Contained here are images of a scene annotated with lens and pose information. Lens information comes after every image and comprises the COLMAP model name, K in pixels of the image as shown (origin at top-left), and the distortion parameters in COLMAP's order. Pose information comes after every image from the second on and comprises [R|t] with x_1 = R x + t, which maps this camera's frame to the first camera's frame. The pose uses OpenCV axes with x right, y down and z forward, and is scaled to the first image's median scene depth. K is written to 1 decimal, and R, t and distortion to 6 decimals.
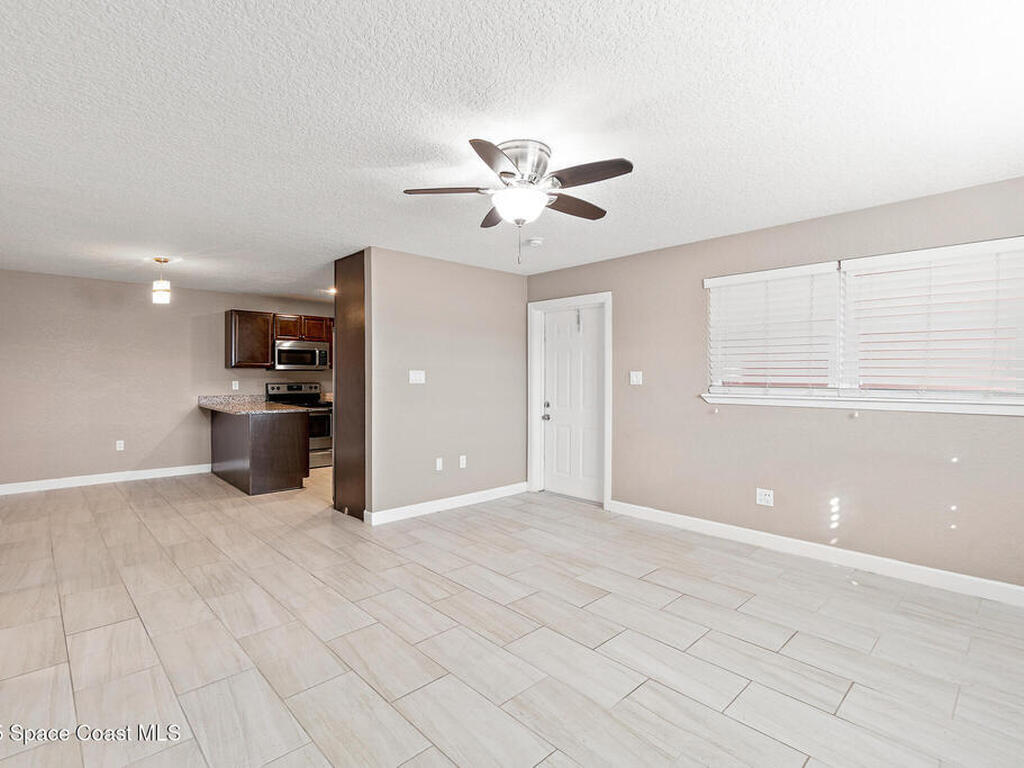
lens RADIAL K [[501.3, 0, 498.0], [0, 501.3, 378.4], [0, 0, 1]] dist [-0.001520, 0.001550]
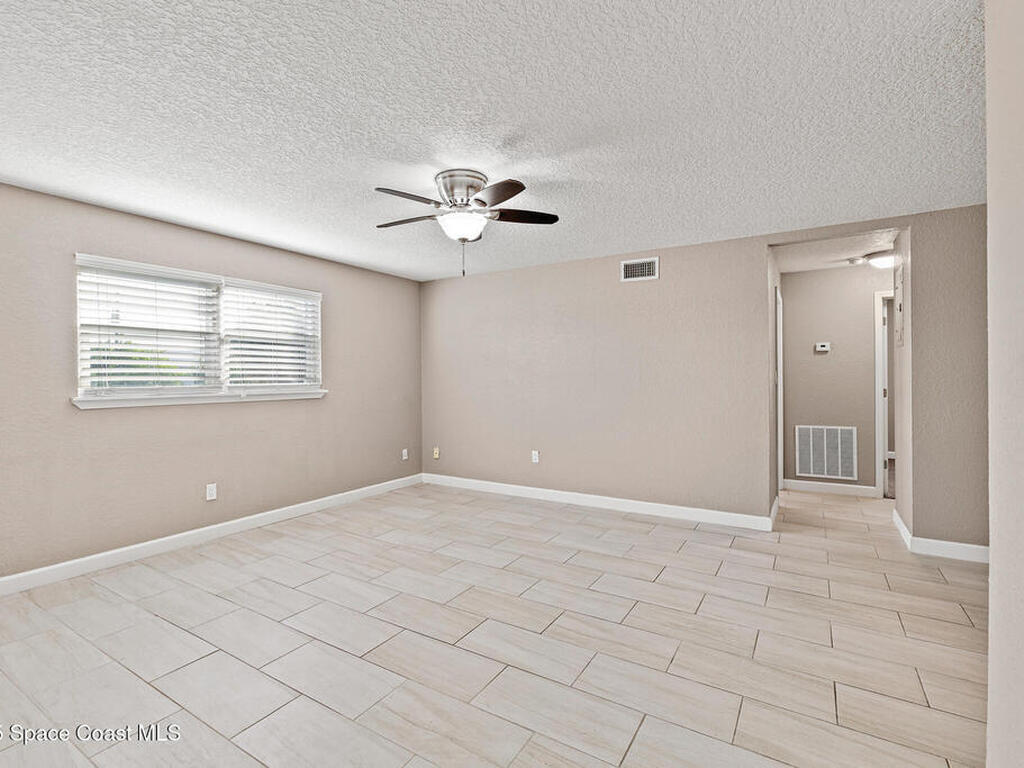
lens RADIAL K [[501.3, 0, 498.0], [0, 501.3, 378.4], [0, 0, 1]] dist [-0.001520, 0.001550]
pose [[-0.967606, 0.004856, -0.252419, 0.170864], [0.003203, 0.999971, 0.006960, -0.002393], [0.252445, 0.005926, -0.967593, 1.423714]]
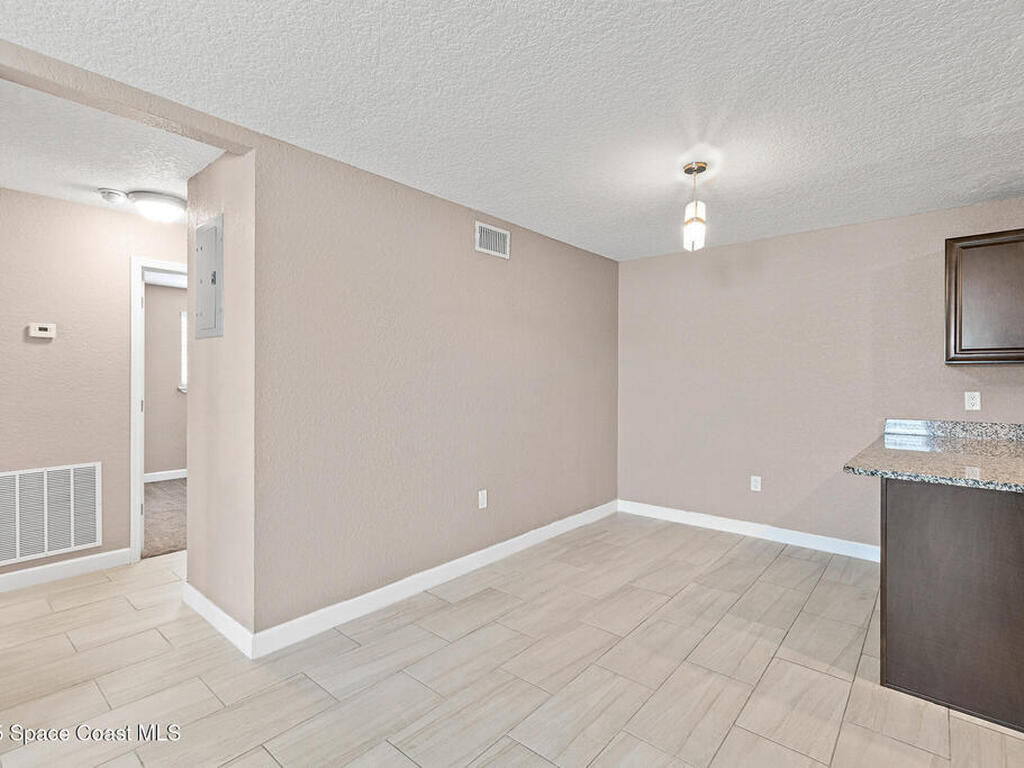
lens RADIAL K [[501.3, 0, 498.0], [0, 501.3, 378.4], [0, 0, 1]] dist [-0.001520, 0.001550]
pose [[0.102029, -0.001964, -0.994779, -0.190395], [-0.007926, 0.999965, -0.002788, -0.004381], [0.994750, 0.008169, 0.102010, 0.935926]]
